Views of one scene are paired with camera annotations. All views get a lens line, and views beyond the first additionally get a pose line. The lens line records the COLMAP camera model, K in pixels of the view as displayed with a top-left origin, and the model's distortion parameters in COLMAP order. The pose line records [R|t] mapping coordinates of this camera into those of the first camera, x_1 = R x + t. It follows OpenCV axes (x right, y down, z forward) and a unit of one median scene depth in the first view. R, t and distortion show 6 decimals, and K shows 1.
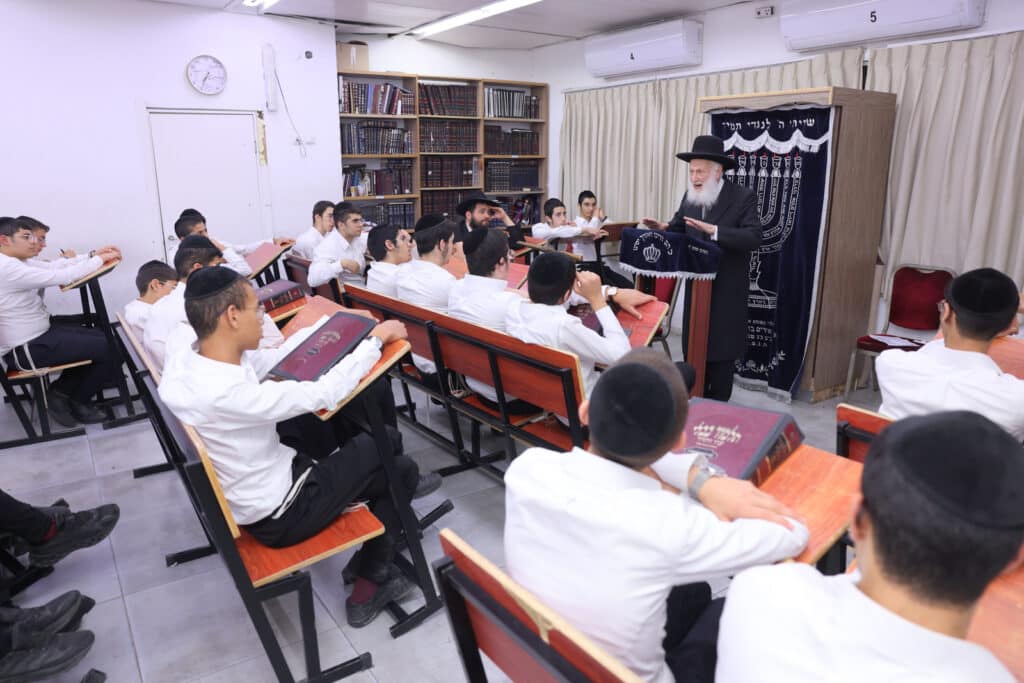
lens RADIAL K [[708.7, 0, 512.0], [0, 708.7, 341.5], [0, 0, 1]] dist [-0.093534, 0.090631]
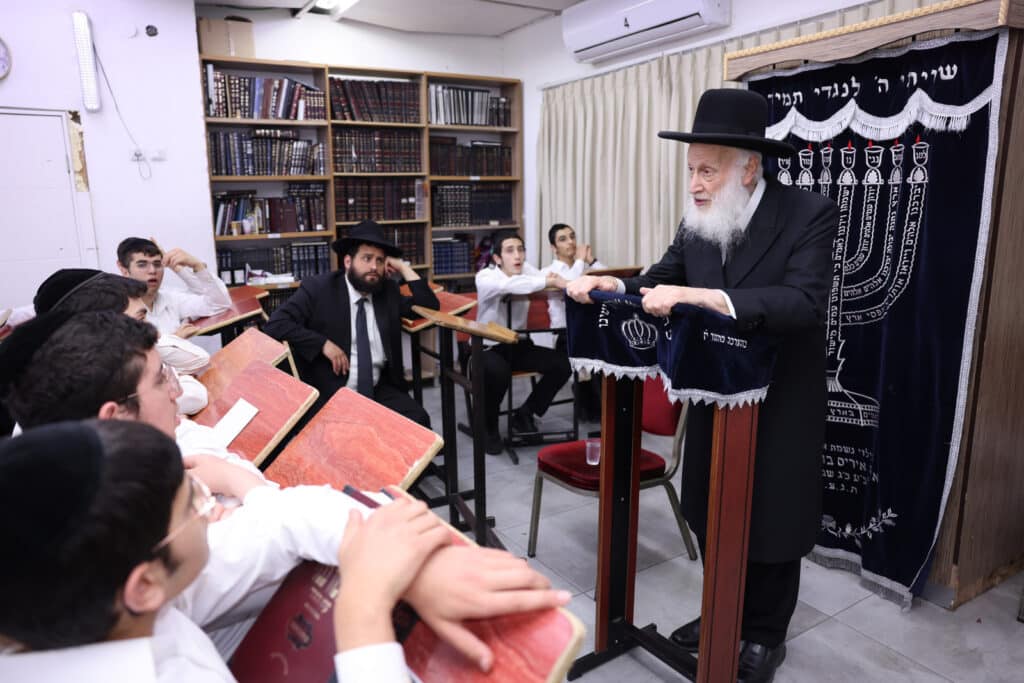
lens RADIAL K [[710.4, 0, 512.0], [0, 710.4, 341.5], [0, 0, 1]] dist [-0.103879, 0.097284]
pose [[0.998687, -0.004670, -0.051005, 0.124256], [0.001811, 0.998431, -0.055962, -0.083447], [0.051186, 0.055796, 0.997129, 0.447114]]
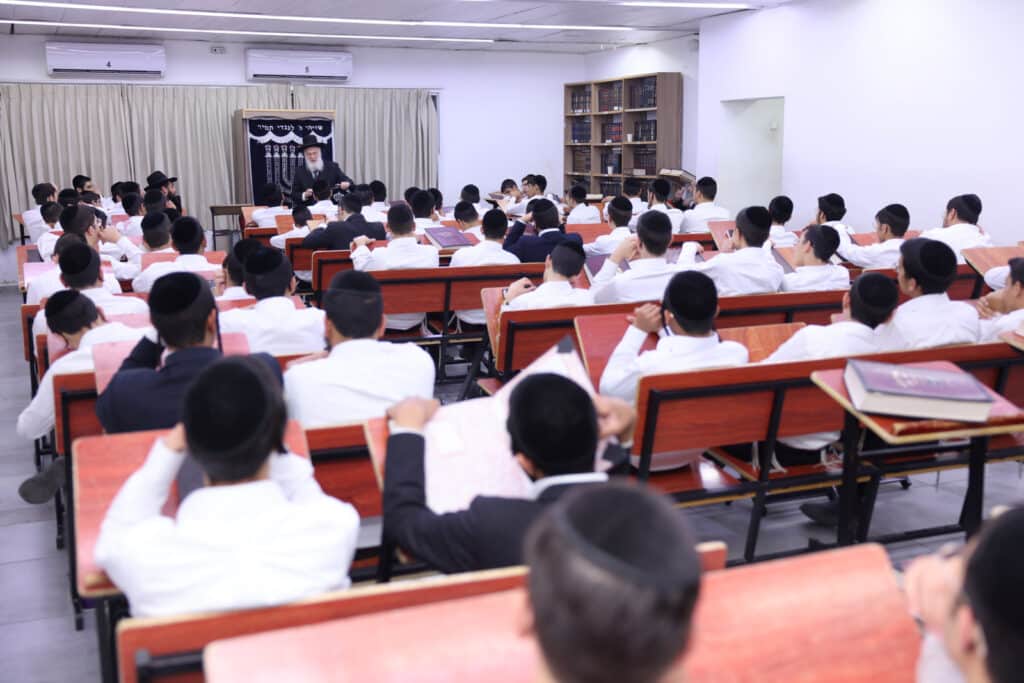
lens RADIAL K [[1153.7, 0, 512.0], [0, 1153.7, 341.5], [0, 0, 1]] dist [0.032052, 0.018241]
pose [[0.223328, -0.162192, 0.961155, -2.274634], [0.244238, 0.963915, 0.105908, 0.029655], [-0.943648, 0.211099, 0.254883, -0.133789]]
